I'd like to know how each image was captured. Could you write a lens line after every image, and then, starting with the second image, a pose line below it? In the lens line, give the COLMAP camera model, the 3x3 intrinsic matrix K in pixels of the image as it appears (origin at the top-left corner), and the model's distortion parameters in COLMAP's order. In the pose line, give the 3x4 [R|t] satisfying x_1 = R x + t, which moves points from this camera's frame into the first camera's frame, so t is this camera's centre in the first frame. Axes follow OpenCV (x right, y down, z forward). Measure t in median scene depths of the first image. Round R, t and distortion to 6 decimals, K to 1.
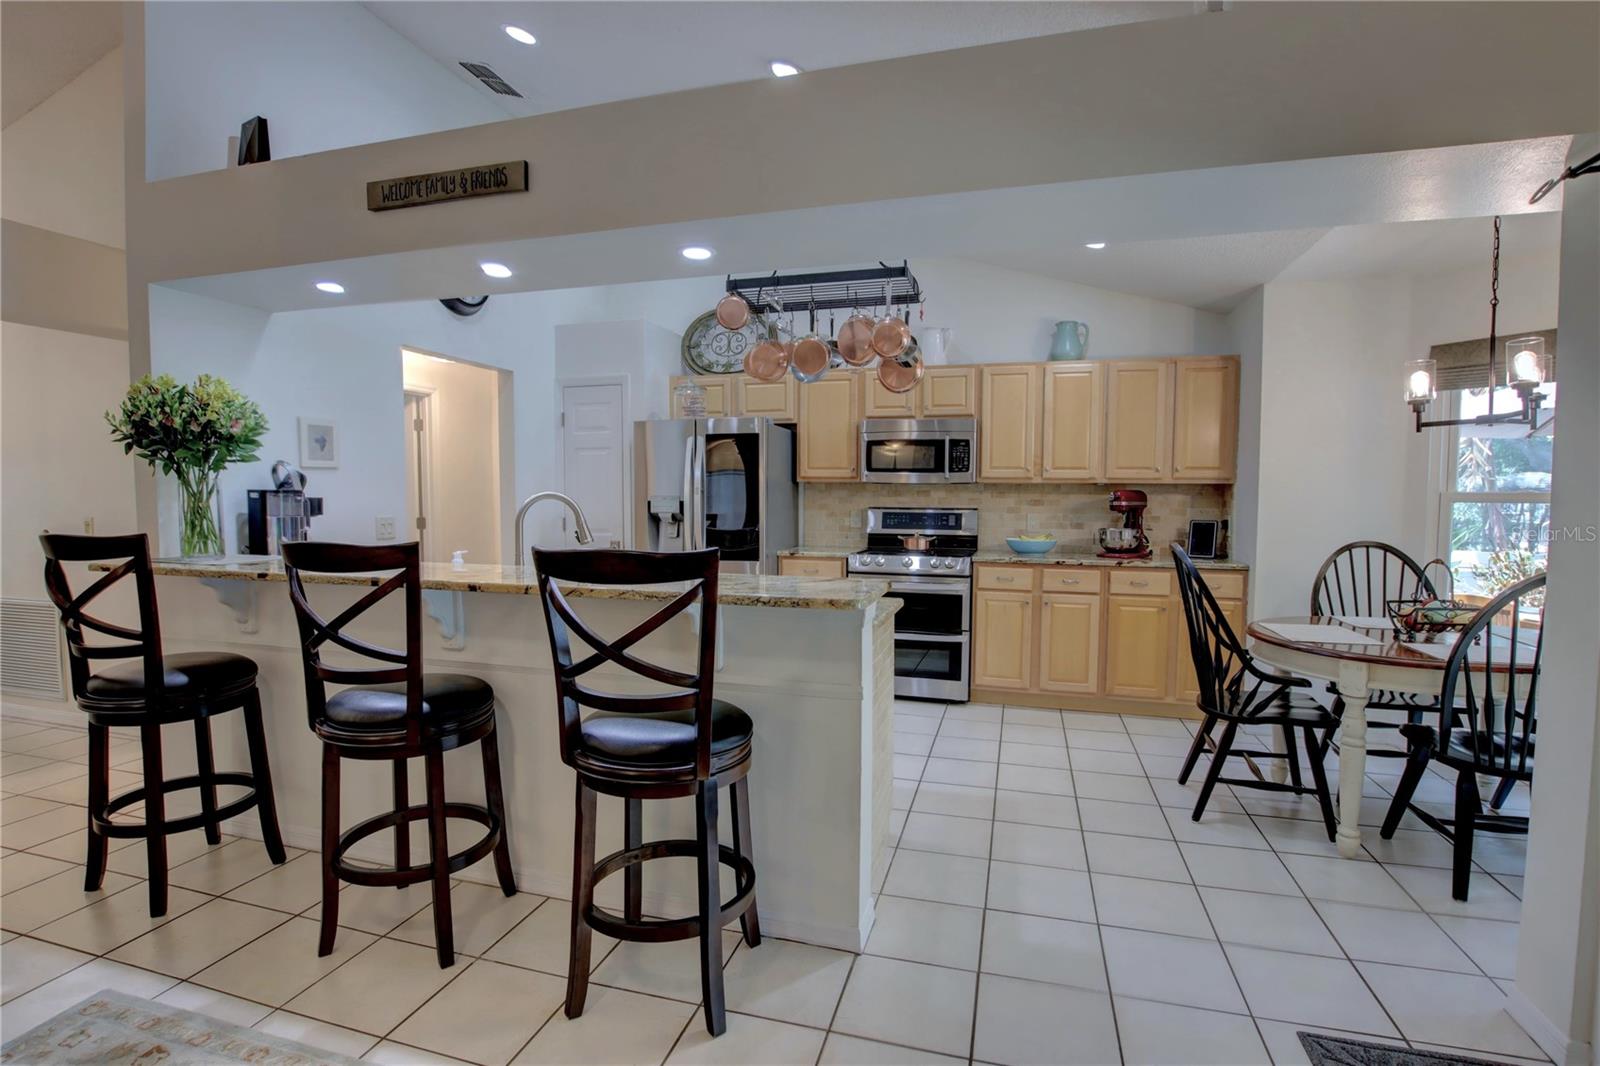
lens RADIAL K [[759.6, 0, 802.7], [0, 759.6, 538.6], [0, 0, 1]] dist [-0.029265, 0.000672]
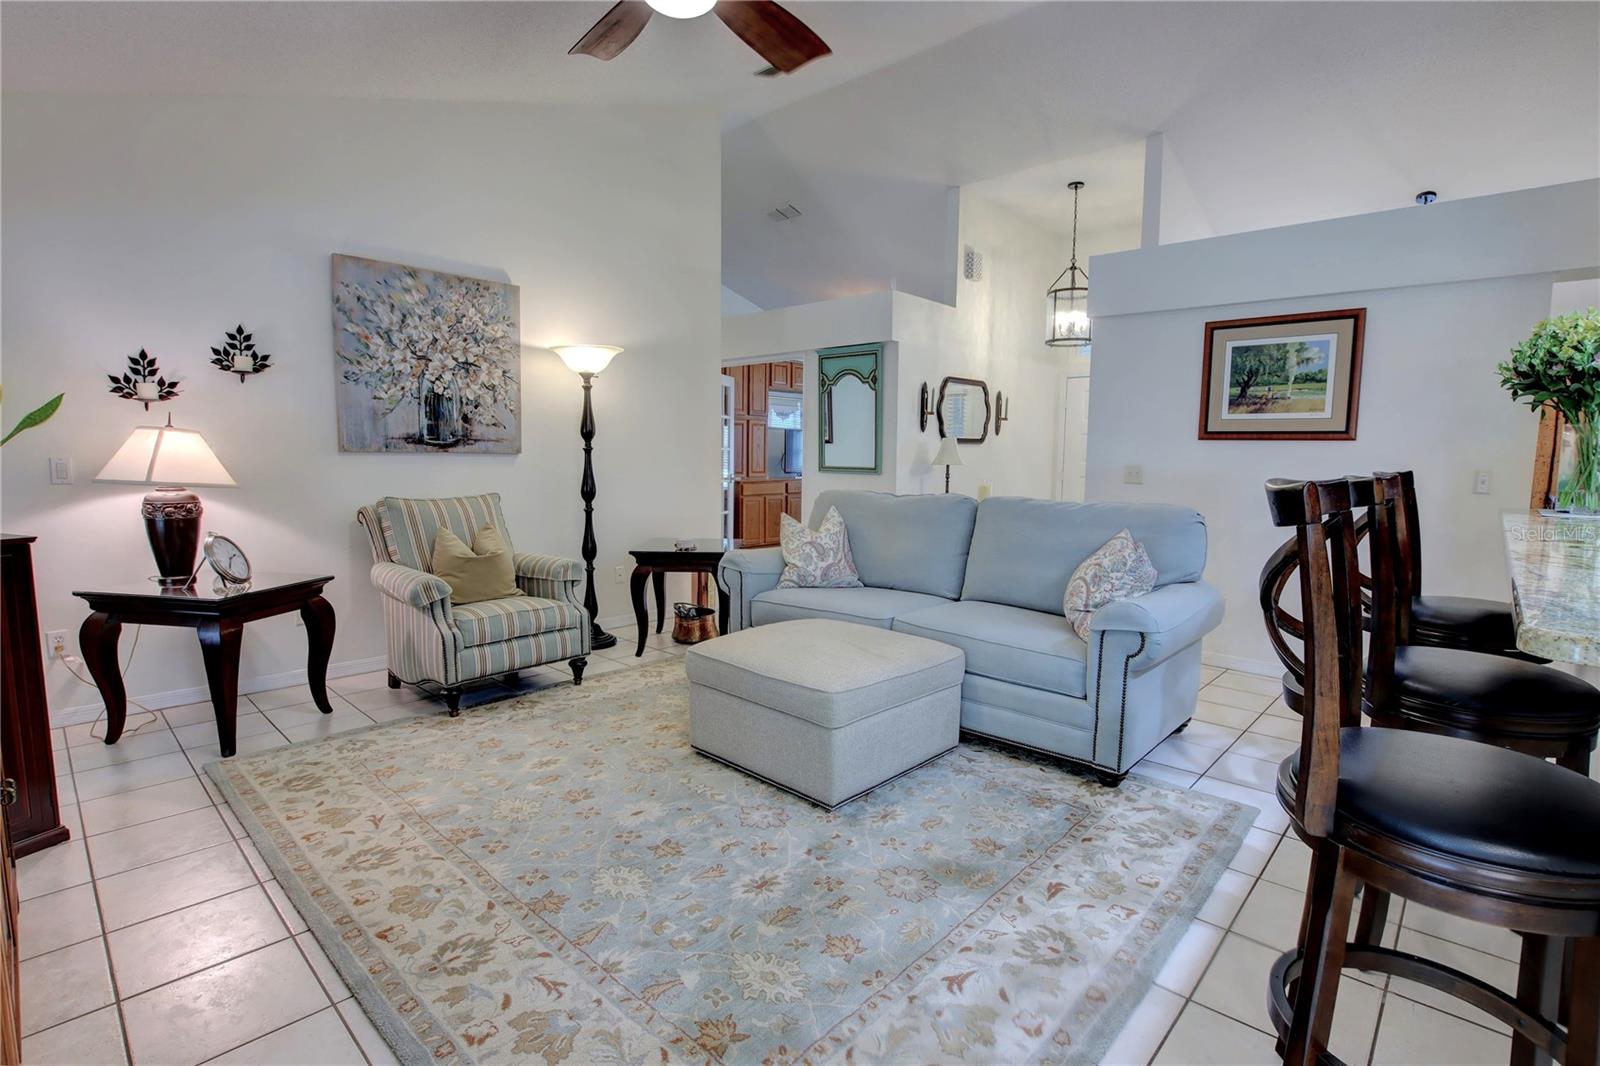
lens RADIAL K [[759.6, 0, 802.7], [0, 759.6, 538.6], [0, 0, 1]] dist [-0.029265, 0.000672]
pose [[-0.451392, 0.089453, -0.887830, 0.239621], [-0.065058, 0.989015, 0.132725, 0.000275], [0.889951, 0.117671, -0.440615, 0.329284]]
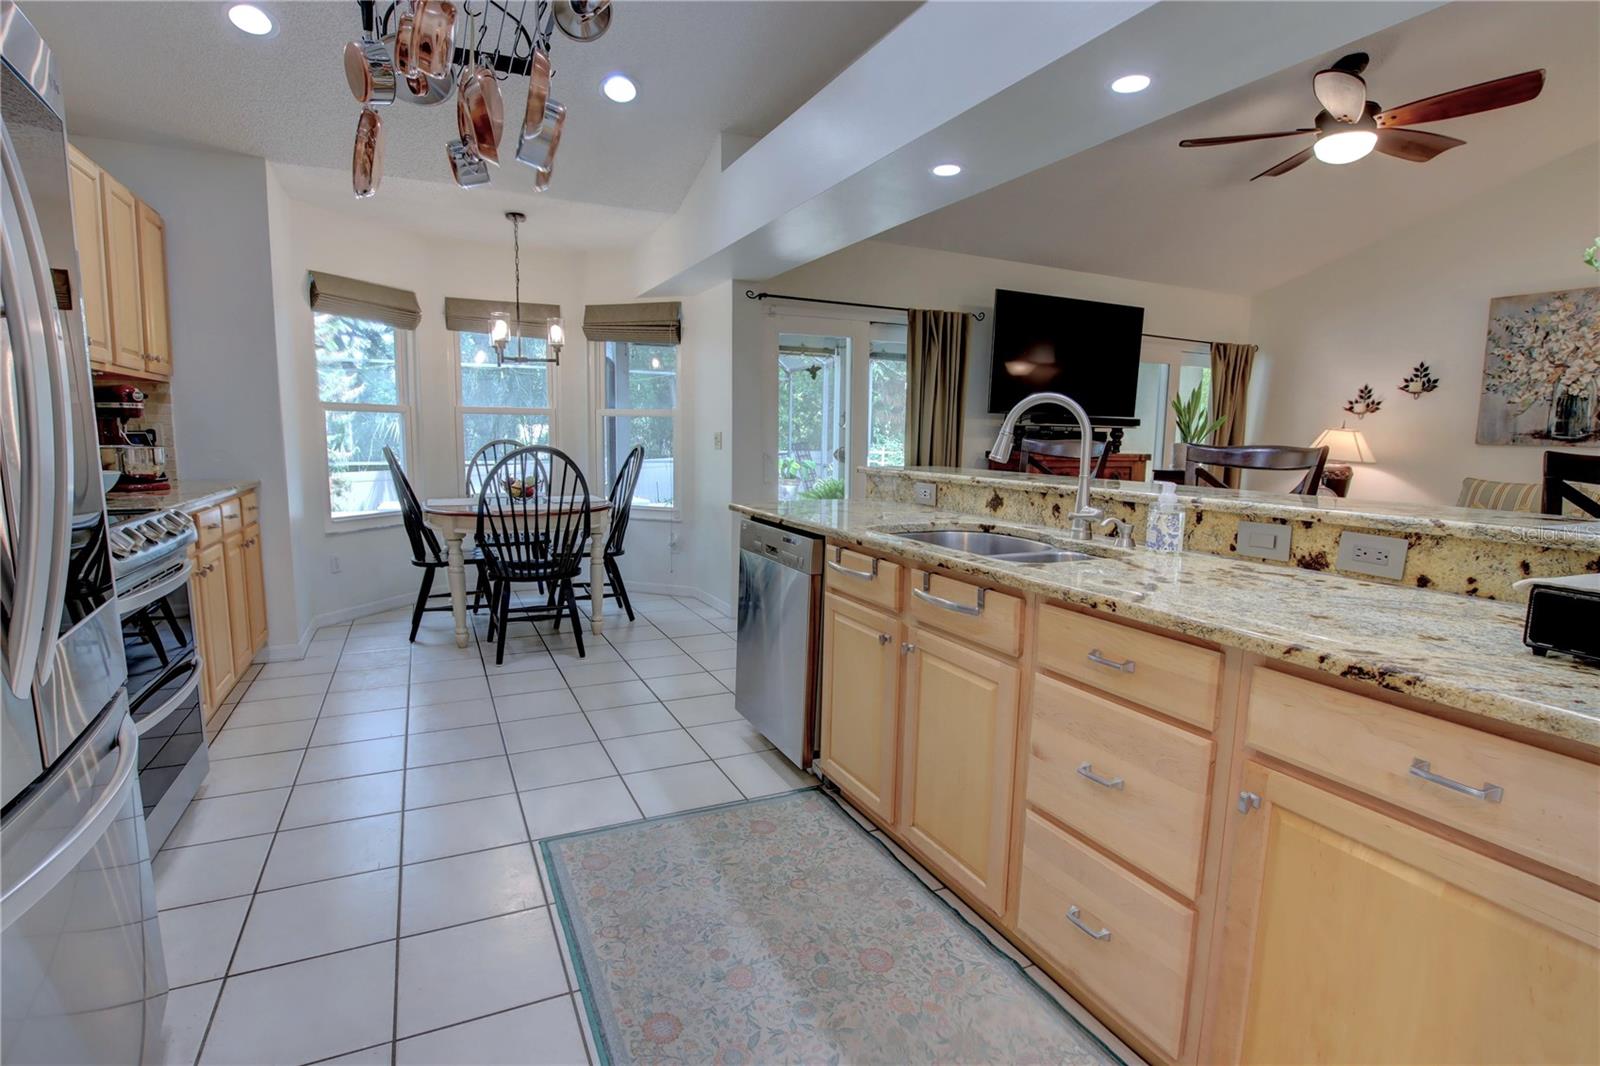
lens RADIAL K [[770.5, 0, 804.1], [0, 770.5, 538.4], [0, 0, 1]] dist [-0.030675, 0.002150]
pose [[-0.670873, -0.116208, 0.732410, -0.440373], [0.023117, 0.983888, 0.177284, -0.035491], [-0.741212, 0.135866, -0.657378, 1.001633]]
